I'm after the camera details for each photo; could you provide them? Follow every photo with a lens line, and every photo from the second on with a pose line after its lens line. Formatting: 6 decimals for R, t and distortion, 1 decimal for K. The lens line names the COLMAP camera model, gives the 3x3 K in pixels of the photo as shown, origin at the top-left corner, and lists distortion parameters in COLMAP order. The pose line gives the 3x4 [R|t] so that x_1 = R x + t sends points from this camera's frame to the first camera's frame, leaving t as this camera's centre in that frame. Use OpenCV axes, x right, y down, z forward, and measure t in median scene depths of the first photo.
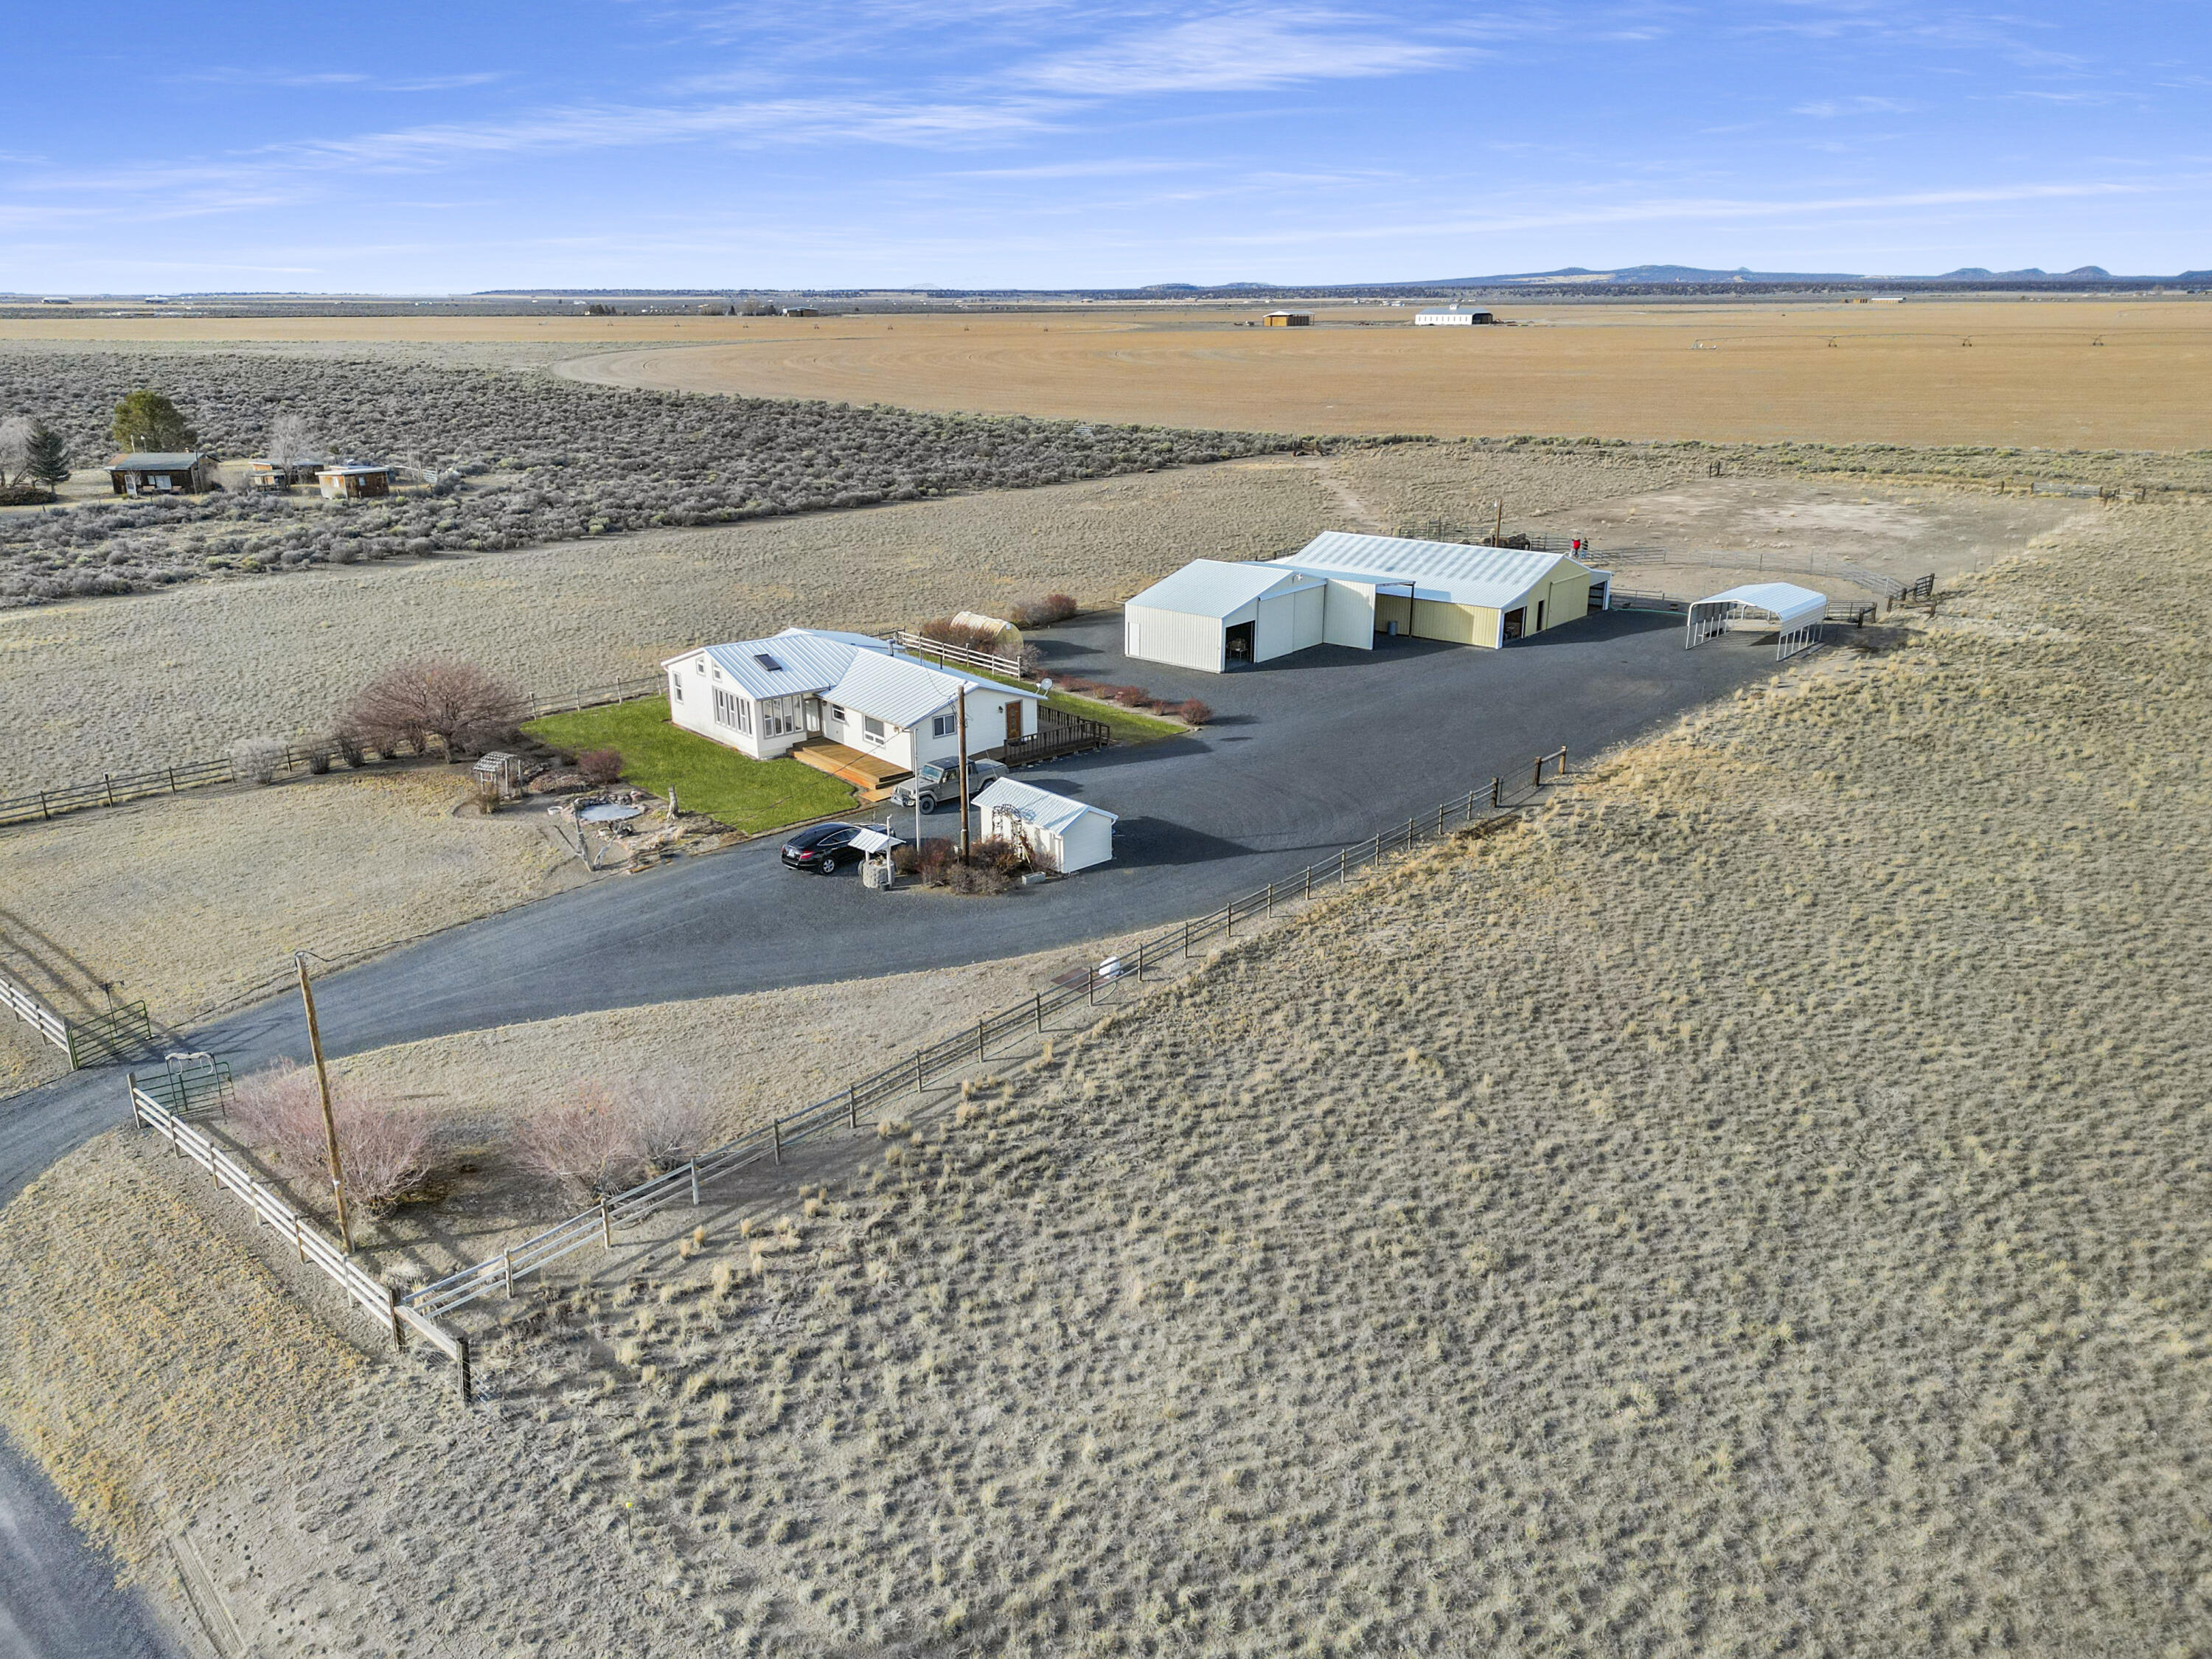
lens RADIAL K [[1523.4, 0, 1109.8], [0, 1523.4, 825.7], [0, 0, 1]] dist [0.078792, -0.077326]
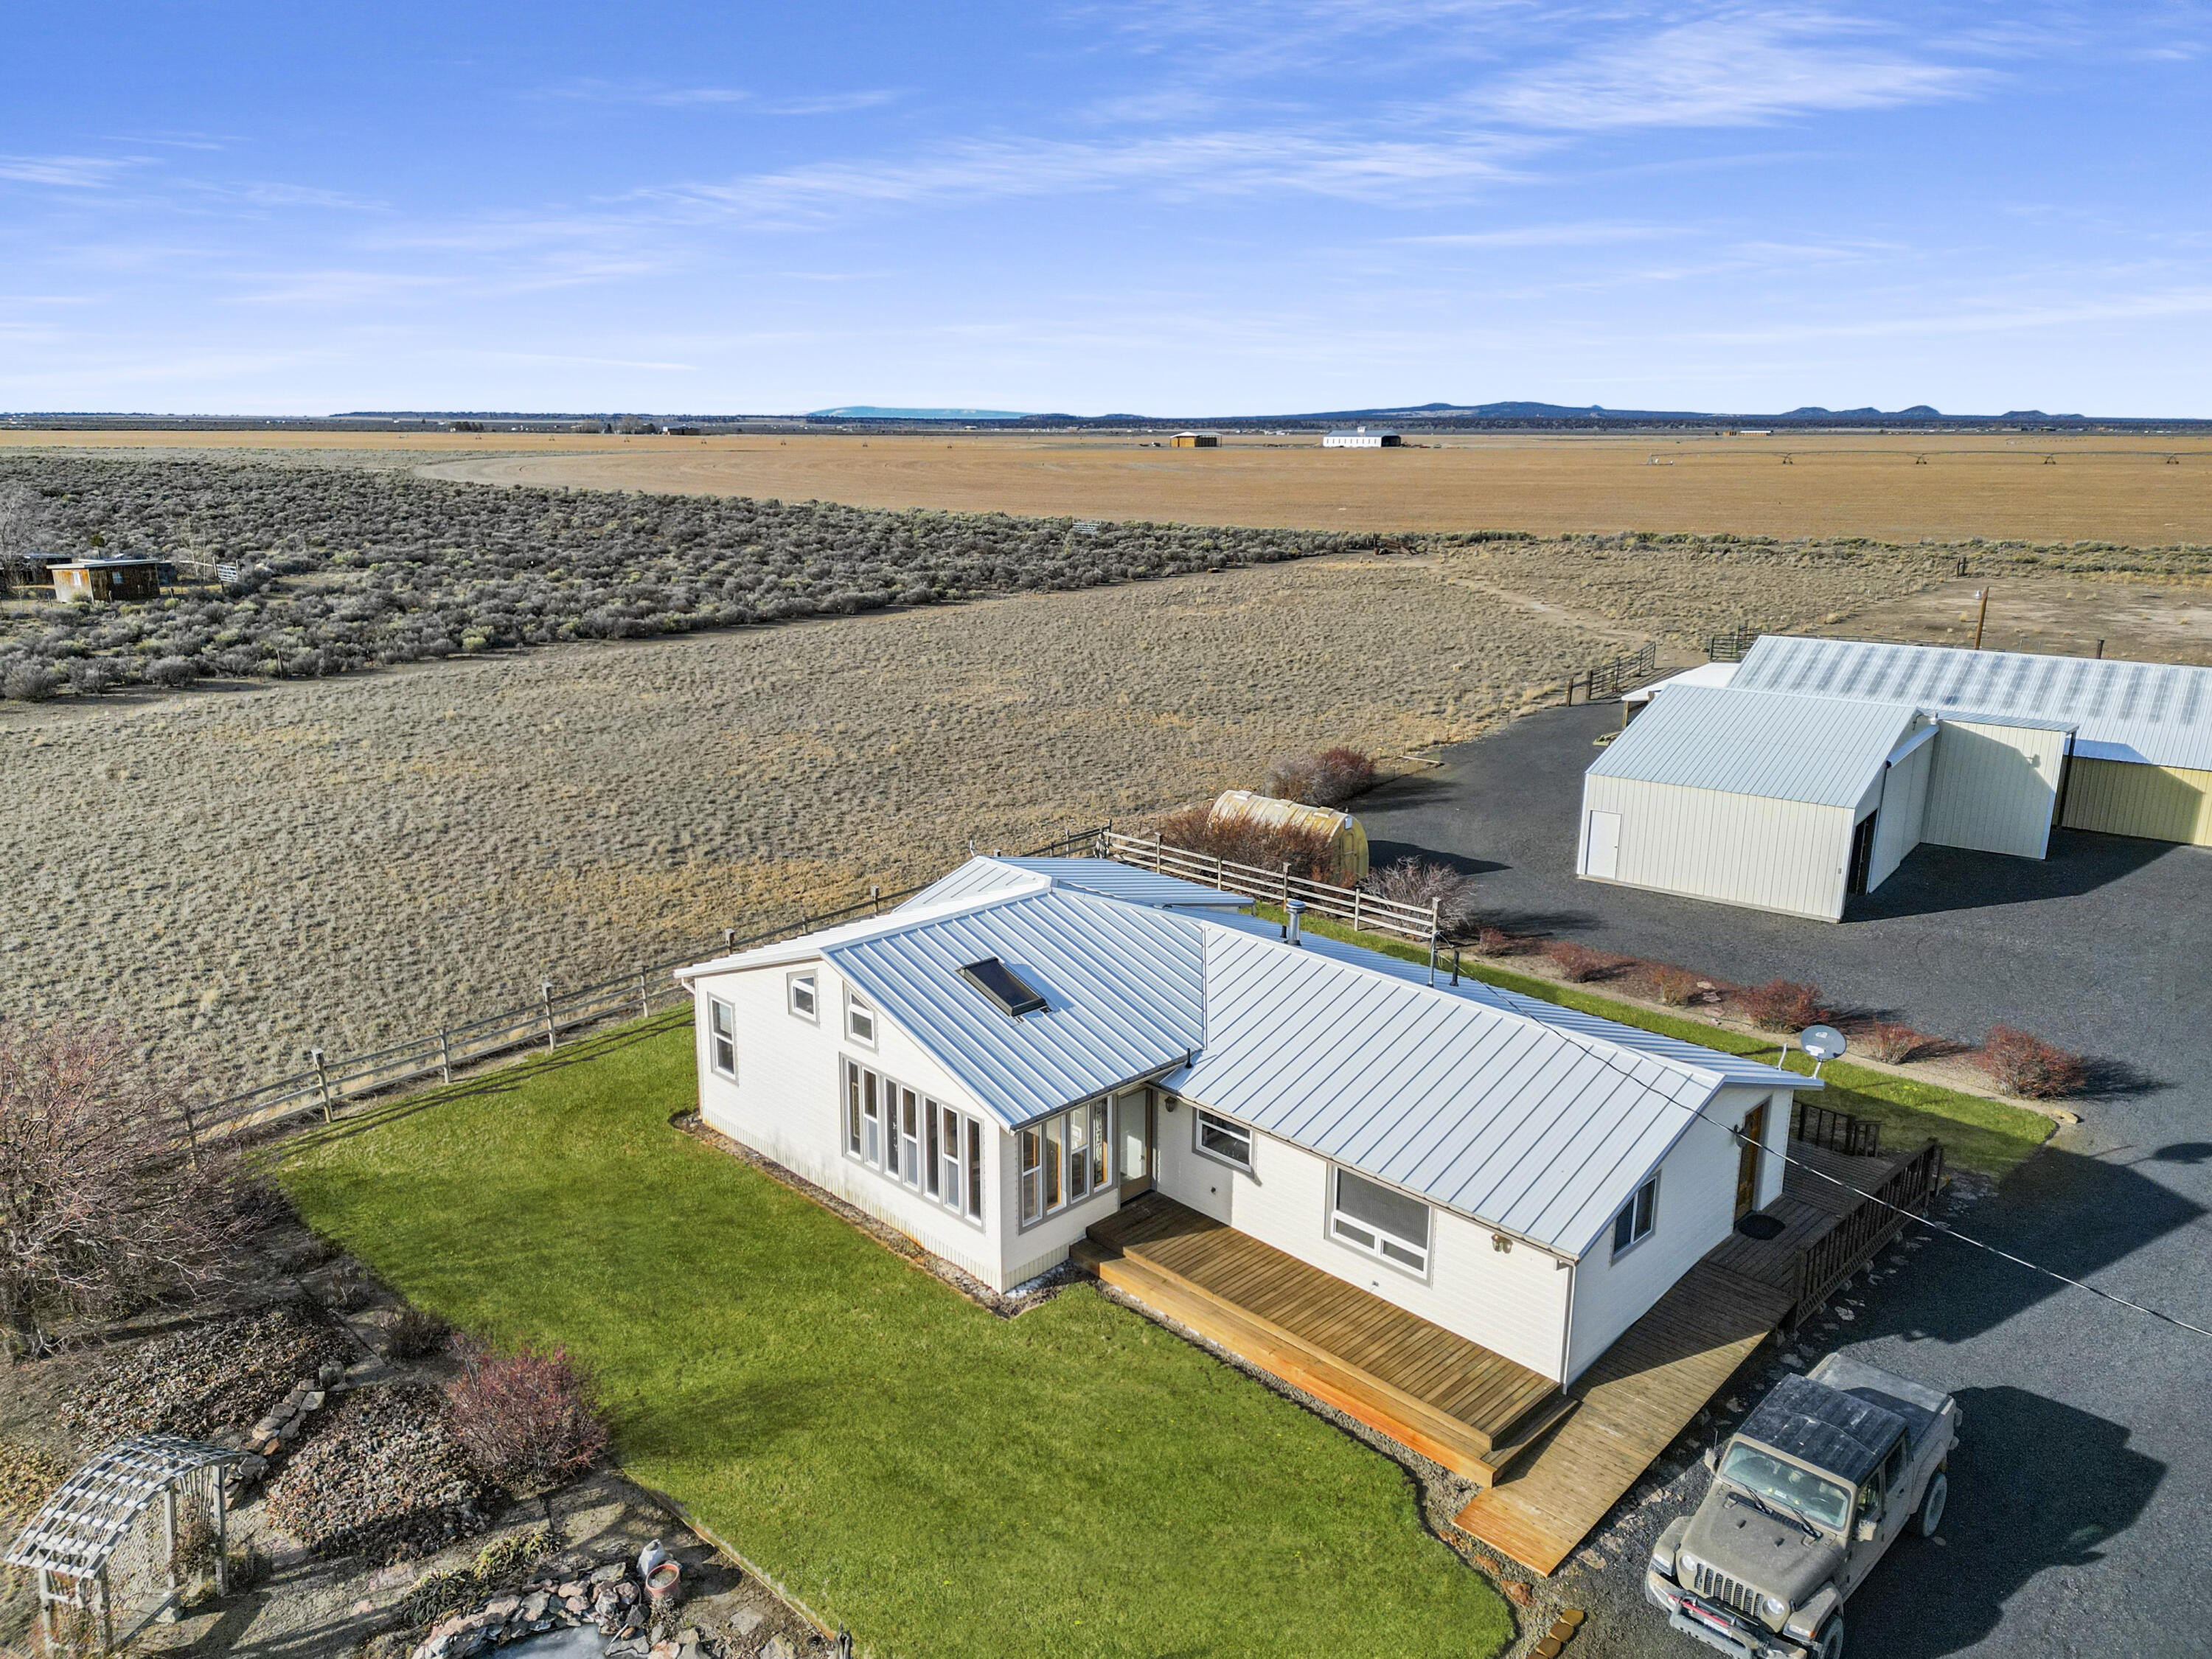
lens RADIAL K [[1550.7, 0, 1106.0], [0, 1550.7, 829.5], [0, 0, 1]] dist [0.090236, -0.085775]
pose [[0.997400, -0.010070, 0.071360, -0.125962], [0.015633, 0.996844, -0.077829, -0.064069], [-0.070351, 0.078743, 0.994410, 0.357599]]
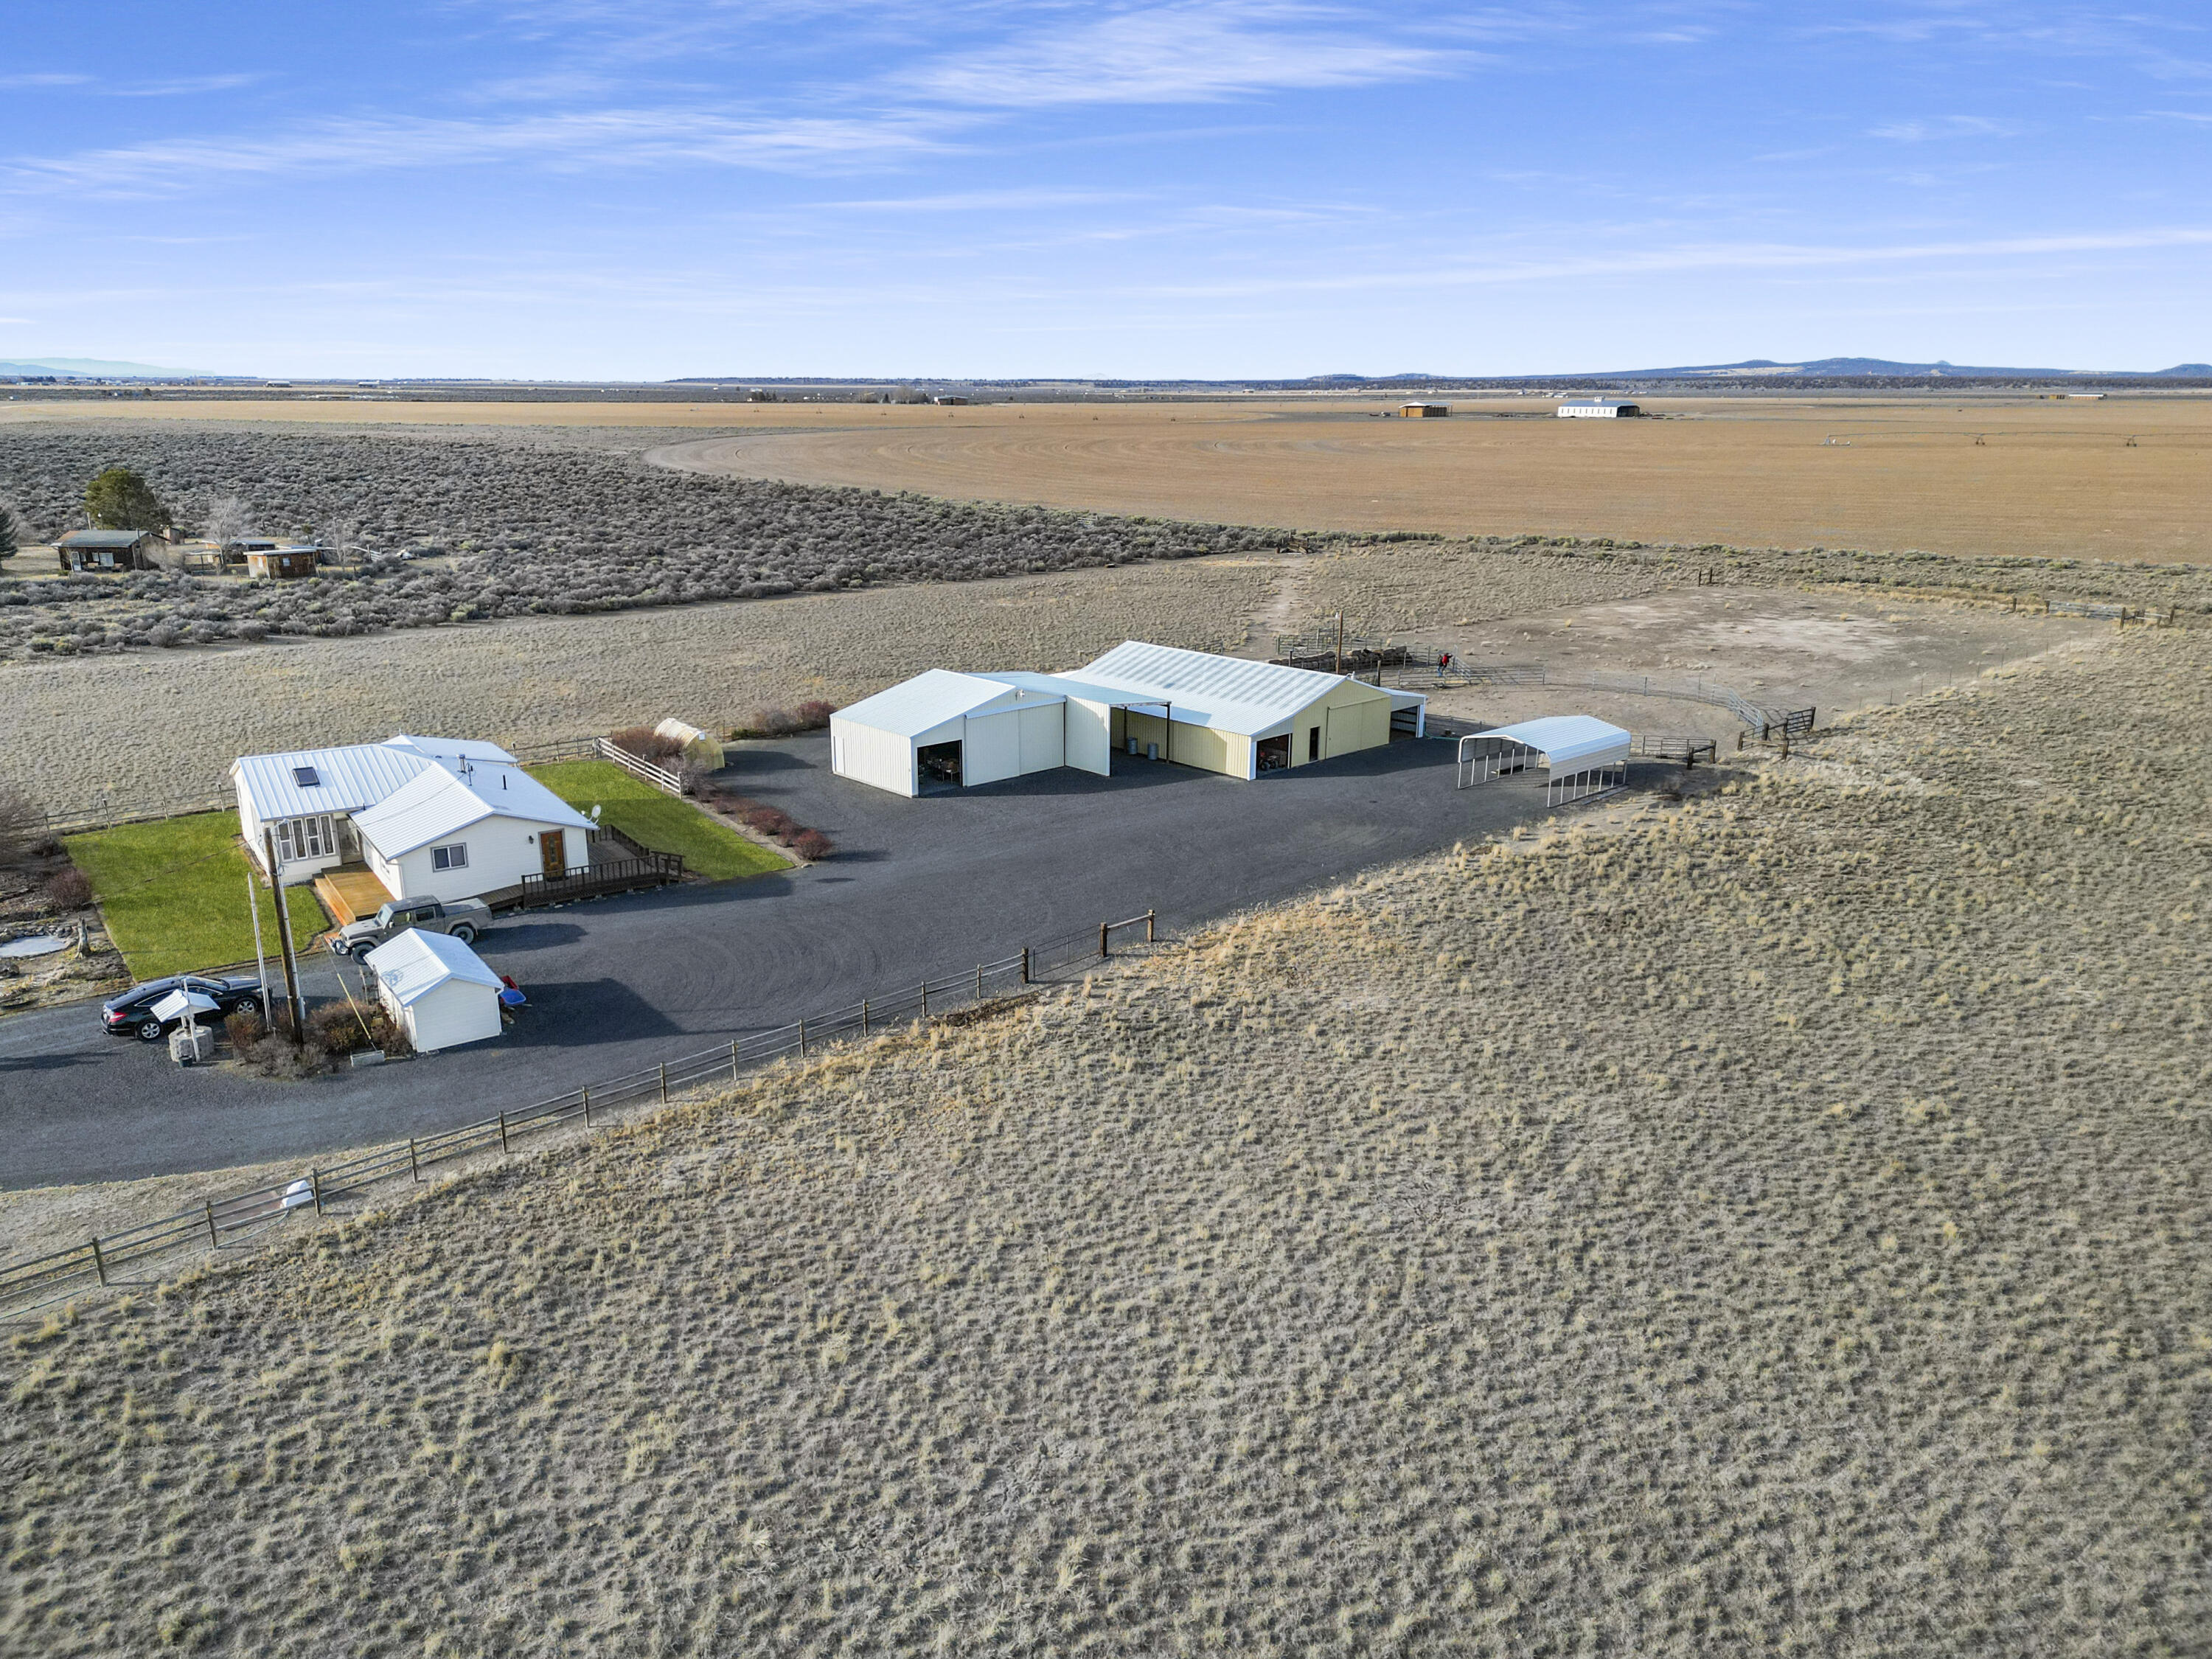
lens RADIAL K [[1528.6, 0, 1106.0], [0, 1528.6, 829.5], [0, 0, 1]] dist [0.090499, -0.094163]
pose [[0.994428, 0.036424, -0.098922, 0.186417], [-0.041484, 0.997908, -0.049578, -0.028155], [0.096910, 0.053405, 0.993859, 0.078491]]
